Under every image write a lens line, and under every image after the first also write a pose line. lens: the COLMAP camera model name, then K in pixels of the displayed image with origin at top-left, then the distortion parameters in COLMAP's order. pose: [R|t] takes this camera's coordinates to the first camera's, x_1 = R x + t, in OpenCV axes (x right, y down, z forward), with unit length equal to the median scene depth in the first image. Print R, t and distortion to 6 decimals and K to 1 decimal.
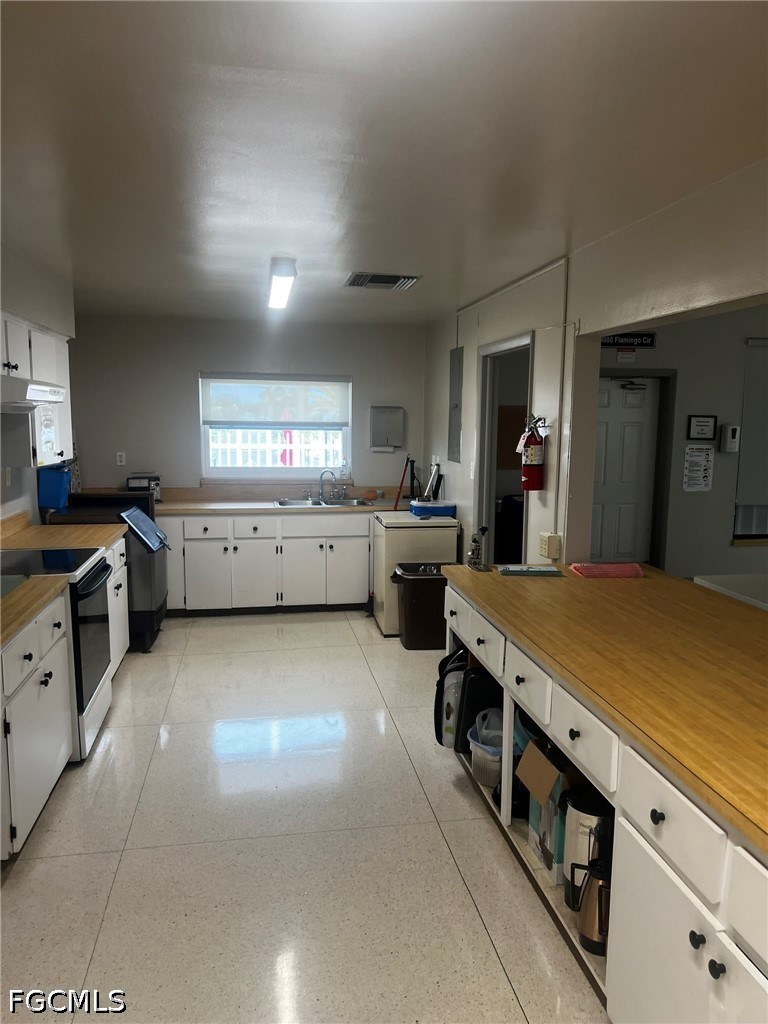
lens RADIAL K [[767.8, 0, 384.1], [0, 767.8, 513.4], [0, 0, 1]] dist [-0.000034, -0.001212]
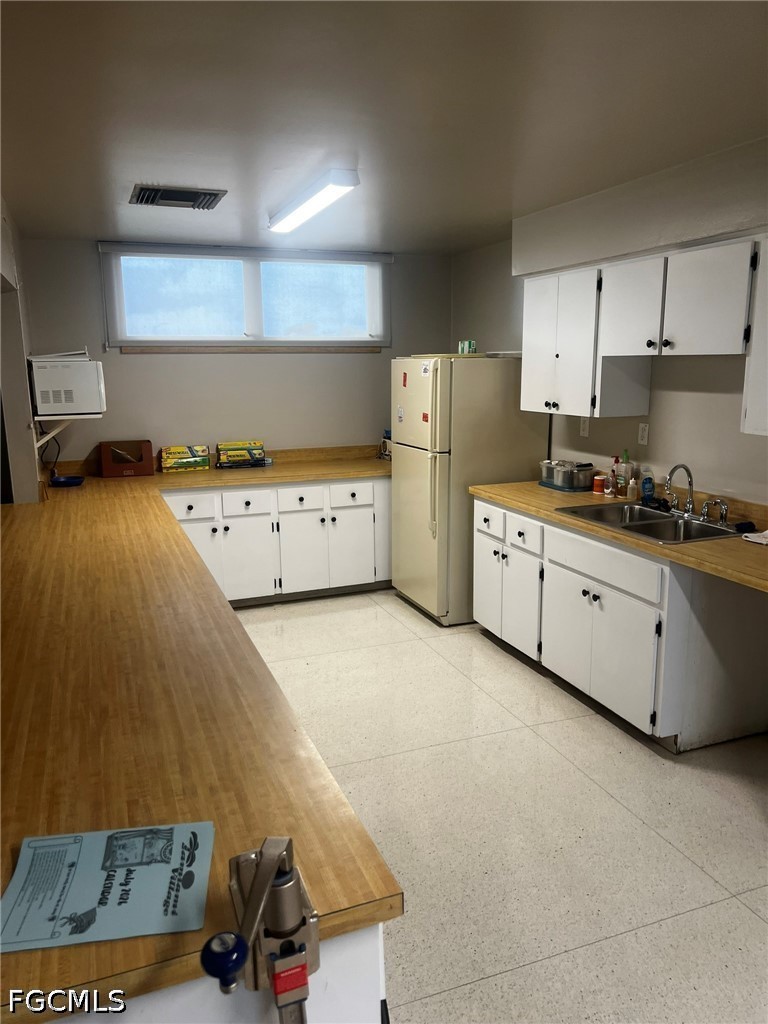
lens RADIAL K [[767.8, 0, 385.1], [0, 767.8, 514.1], [0, 0, 1]] dist [-0.000034, -0.001212]
pose [[-0.980106, 0.043247, -0.193704, 0.208566], [-0.019982, 0.949511, 0.313097, -0.245712], [0.197465, 0.310739, -0.929758, 1.951302]]
